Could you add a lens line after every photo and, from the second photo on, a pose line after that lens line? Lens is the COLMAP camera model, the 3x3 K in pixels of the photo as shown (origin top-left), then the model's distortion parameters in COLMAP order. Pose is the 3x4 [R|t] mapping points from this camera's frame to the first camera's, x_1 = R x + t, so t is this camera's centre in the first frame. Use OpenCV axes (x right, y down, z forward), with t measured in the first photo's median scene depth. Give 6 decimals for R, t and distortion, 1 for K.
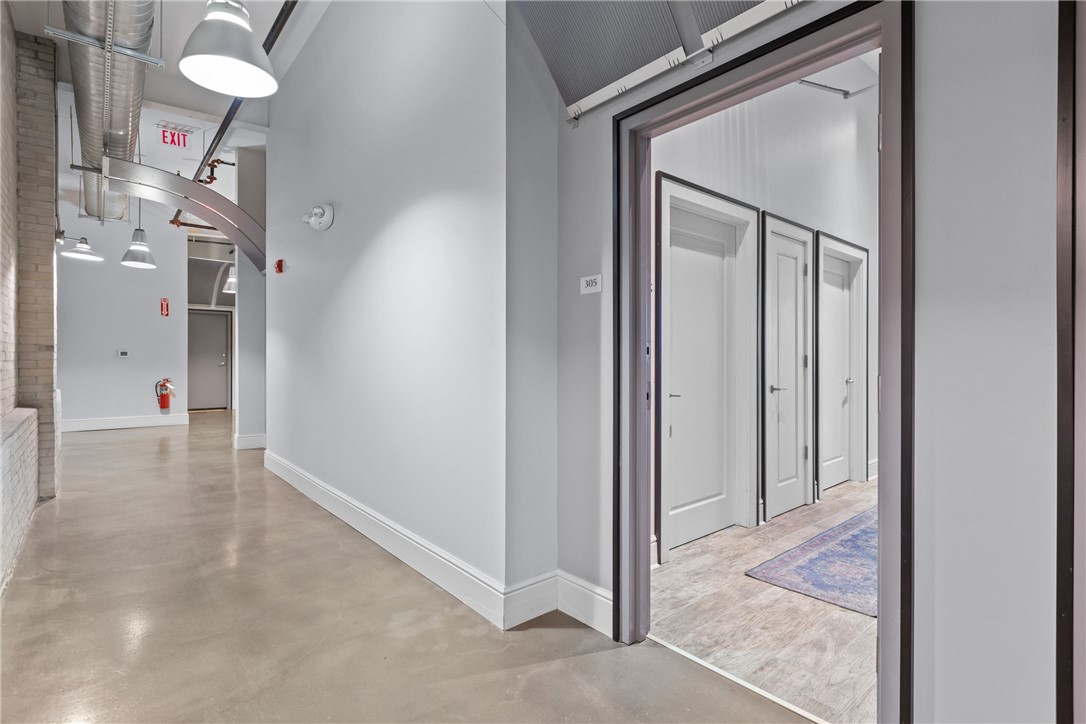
lens RADIAL K [[525.3, 0, 548.8], [0, 525.3, 359.7], [0, 0, 1]] dist [0.003193, 0.000512]
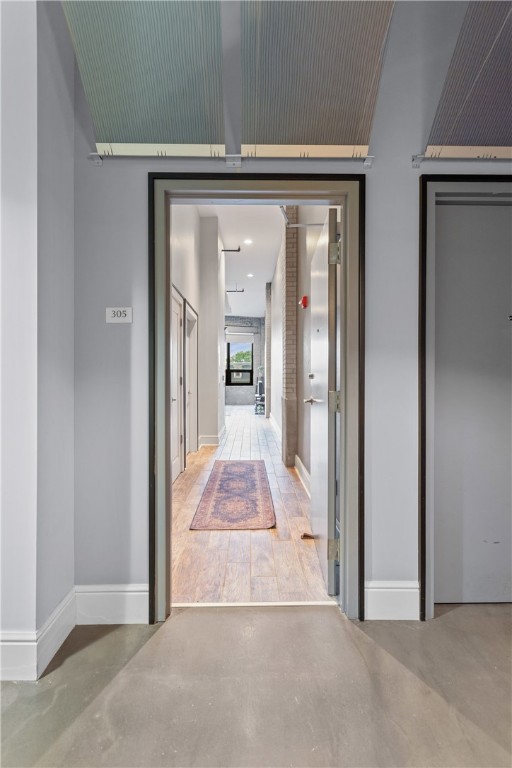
lens RADIAL K [[345.2, 0, 253.8], [0, 345.2, 379.6], [0, 0, 1]] dist [0.000907, 0.000036]
pose [[0.638985, -0.005036, 0.769203, -0.241862], [0.001686, 0.999985, 0.005147, -0.008957], [-0.769217, -0.001992, 0.638984, 0.258190]]
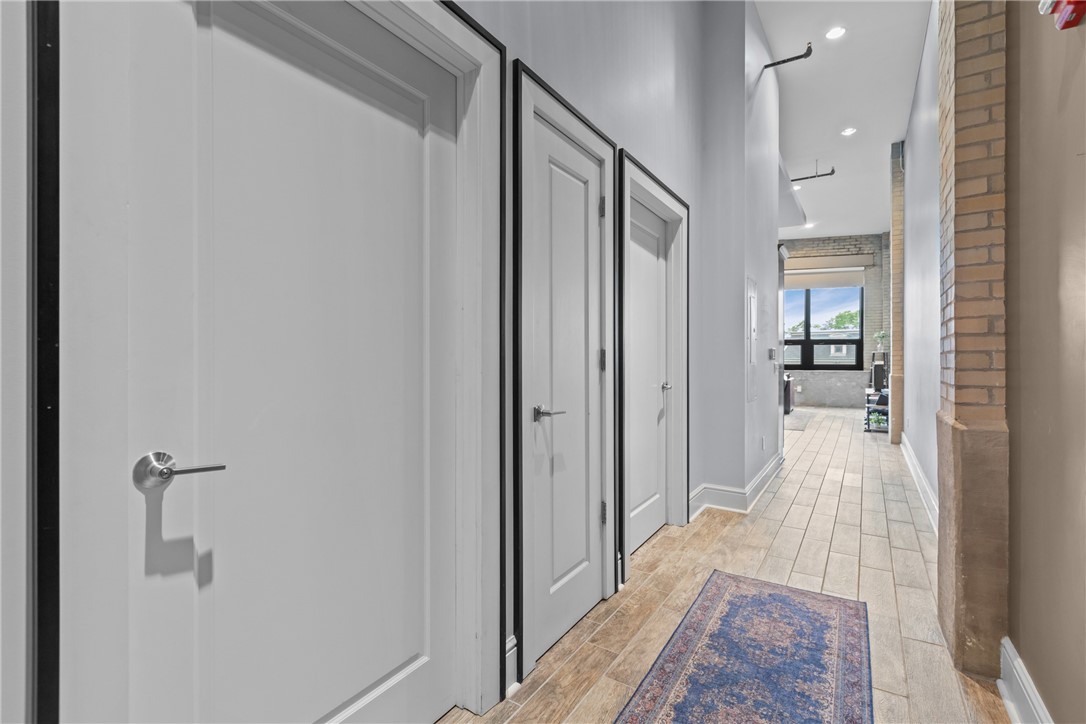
lens RADIAL K [[488.2, 0, 549.4], [0, 488.2, 355.0], [0, 0, 1]] dist [0.000907, 0.000036]
pose [[0.957845, -0.000173, 0.287286, 0.397652], [0.000848, 0.999997, -0.002224, -0.002181], [-0.287284, 0.002374, 0.957842, 0.712316]]
